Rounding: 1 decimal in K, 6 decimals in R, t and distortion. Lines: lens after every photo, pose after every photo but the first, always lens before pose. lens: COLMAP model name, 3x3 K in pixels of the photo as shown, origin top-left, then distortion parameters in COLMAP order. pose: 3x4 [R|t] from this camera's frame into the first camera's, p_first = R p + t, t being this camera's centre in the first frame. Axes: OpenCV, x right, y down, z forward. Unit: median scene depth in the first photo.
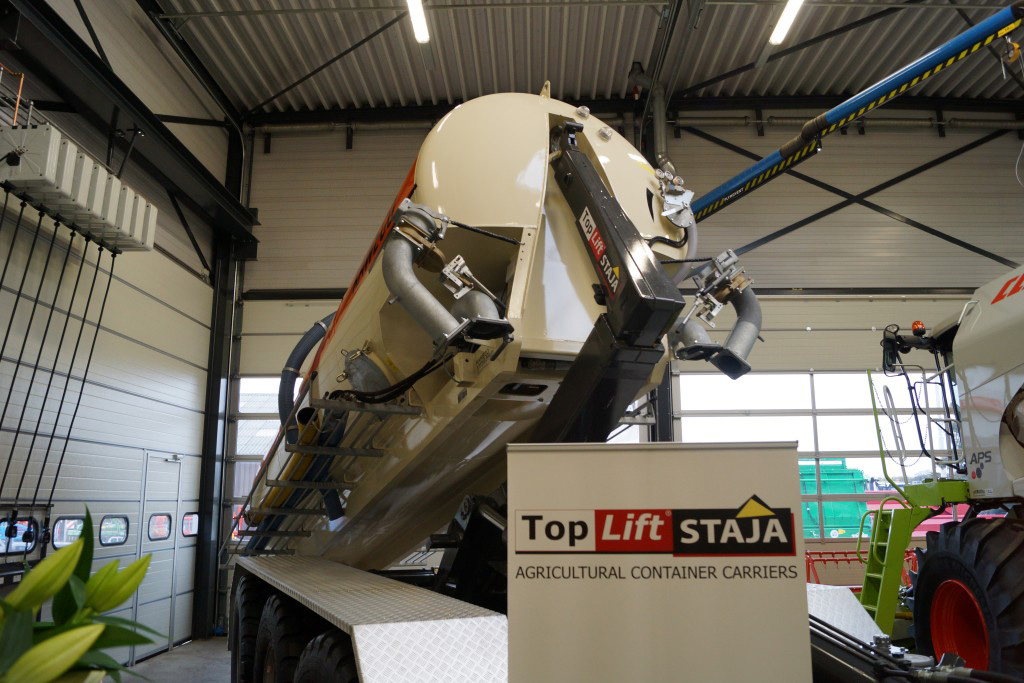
lens RADIAL K [[810.8, 0, 512.0], [0, 810.8, 341.5], [0, 0, 1]] dist [-0.074300, -0.000760]
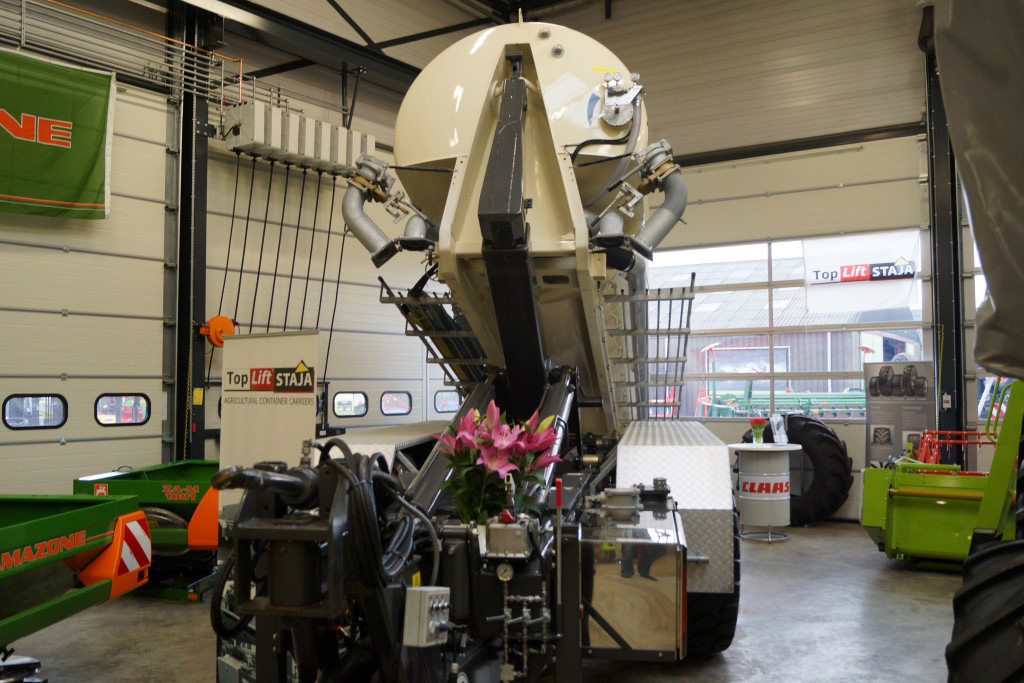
lens RADIAL K [[1022.0, 0, 512.0], [0, 1022.0, 341.5], [0, 0, 1]] dist [-0.057451, -0.000551]
pose [[0.825365, -0.025048, -0.564043, 1.969857], [0.110127, 0.986969, 0.117320, -0.068751], [0.553755, -0.158948, 0.817369, -0.613083]]
